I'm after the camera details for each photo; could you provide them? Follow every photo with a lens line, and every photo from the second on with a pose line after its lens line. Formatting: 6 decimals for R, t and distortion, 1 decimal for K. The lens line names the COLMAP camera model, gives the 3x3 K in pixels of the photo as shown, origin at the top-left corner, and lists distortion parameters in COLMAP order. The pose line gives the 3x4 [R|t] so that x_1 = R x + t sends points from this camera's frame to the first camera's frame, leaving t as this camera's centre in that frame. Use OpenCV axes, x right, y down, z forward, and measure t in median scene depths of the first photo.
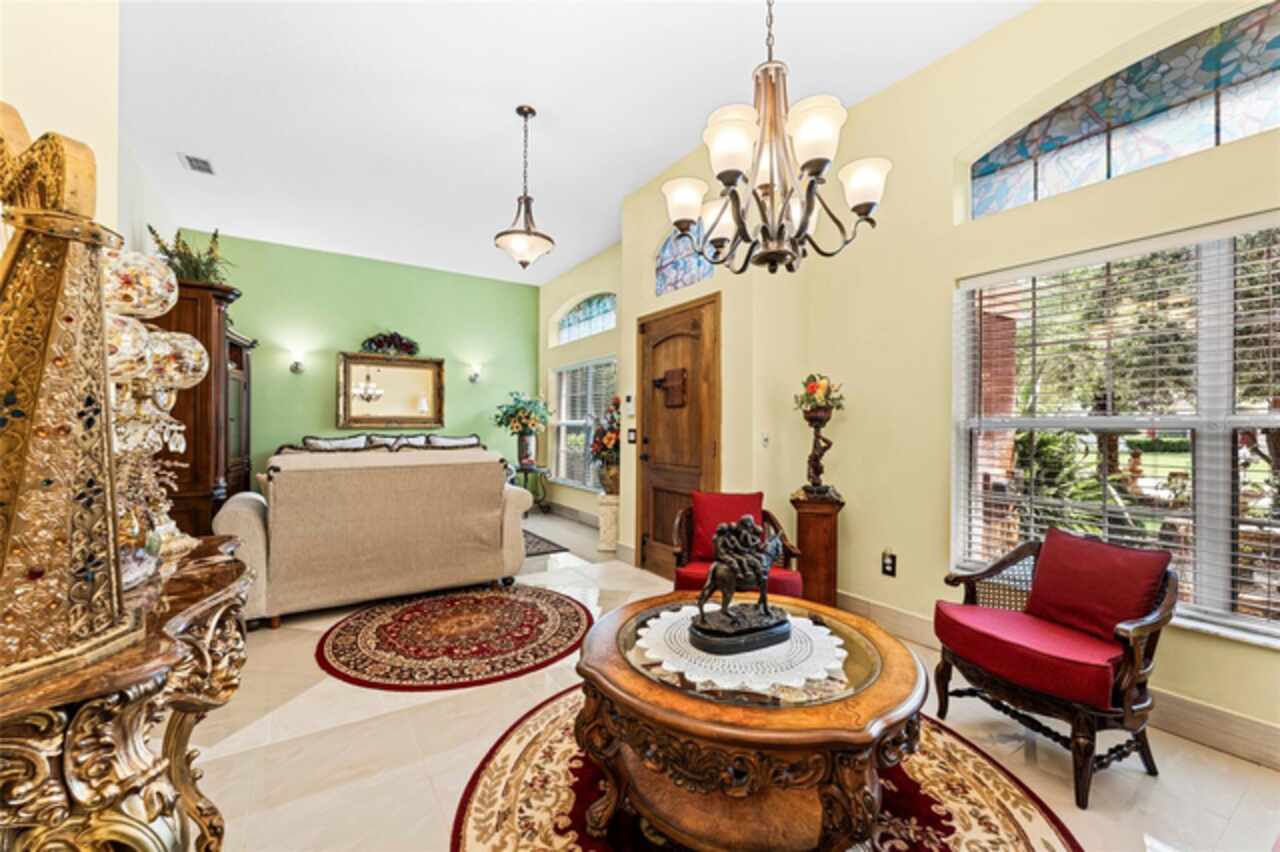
lens RADIAL K [[522.3, 0, 635.1], [0, 522.3, 426.1], [0, 0, 1]] dist [-0.000359, -0.000165]
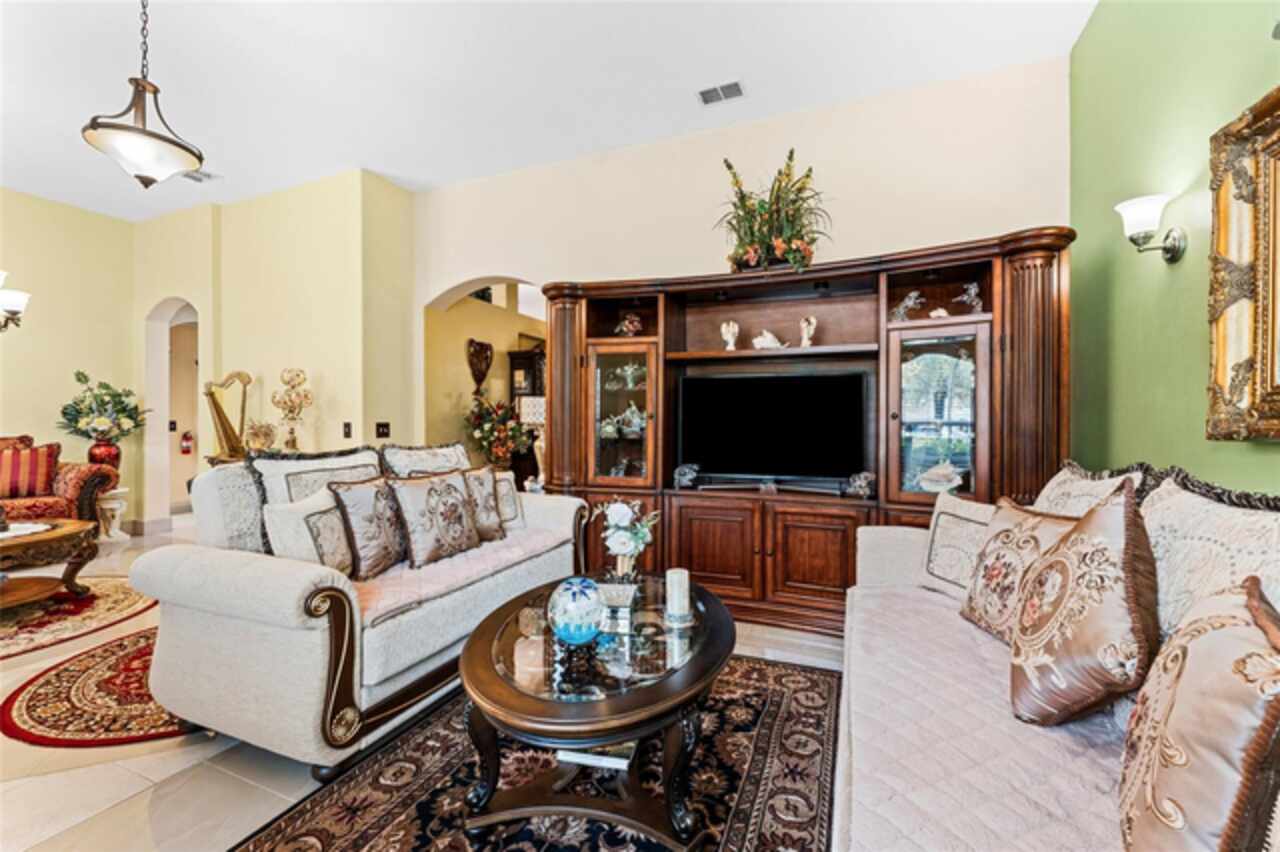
lens RADIAL K [[508.7, 0, 643.7], [0, 508.7, 421.9], [0, 0, 1]] dist [0.000557, 0.000050]
pose [[-0.824885, -0.005388, -0.565275, -0.191751], [-0.008854, 0.999955, 0.003389, -0.003924], [0.565232, 0.007801, -0.824895, 0.982574]]
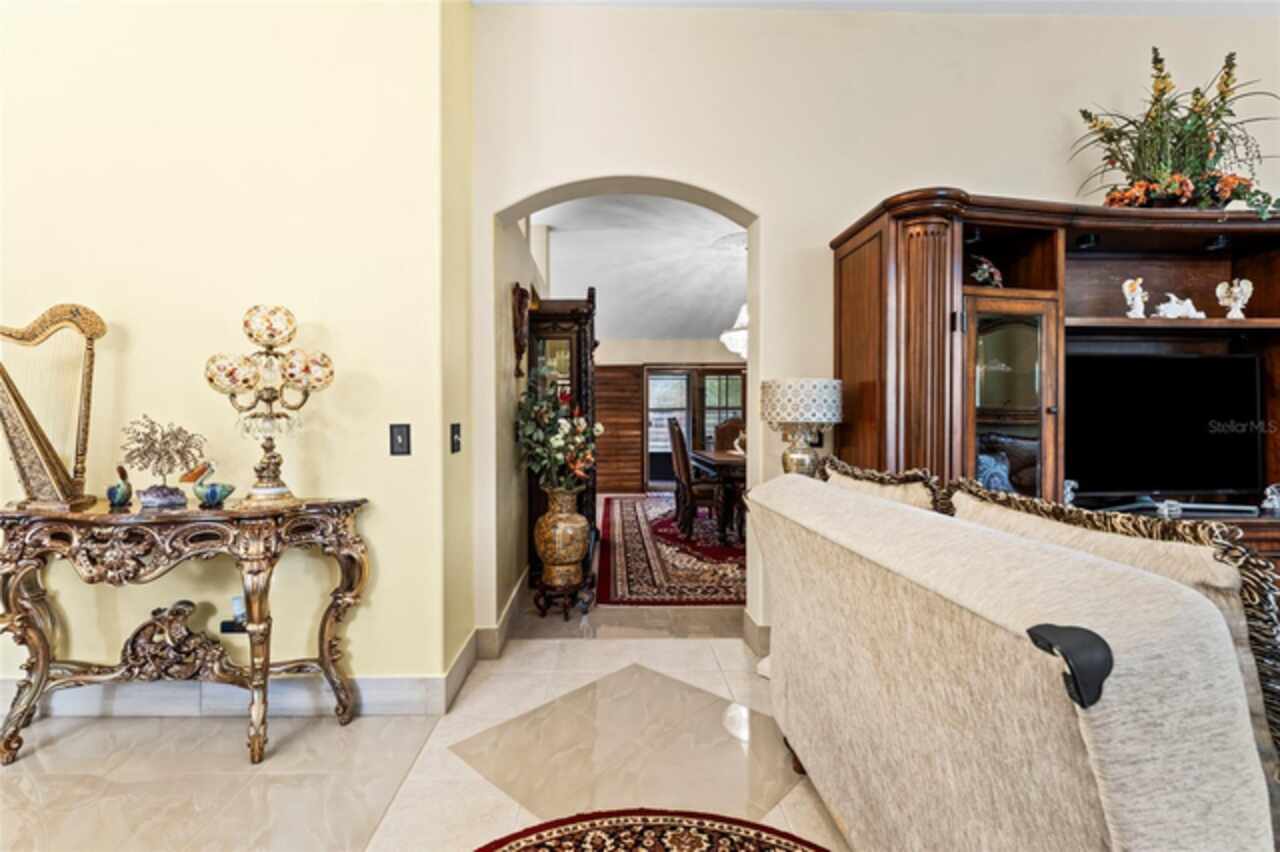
lens RADIAL K [[576.9, 0, 618.7], [0, 576.9, 420.9], [0, 0, 1]] dist [-0.002751, -0.000819]
pose [[-0.535205, -0.001149, -0.844722, -0.020032], [-0.004785, 0.999987, 0.001672, -0.001040], [0.844709, 0.004937, -0.535203, 0.550694]]
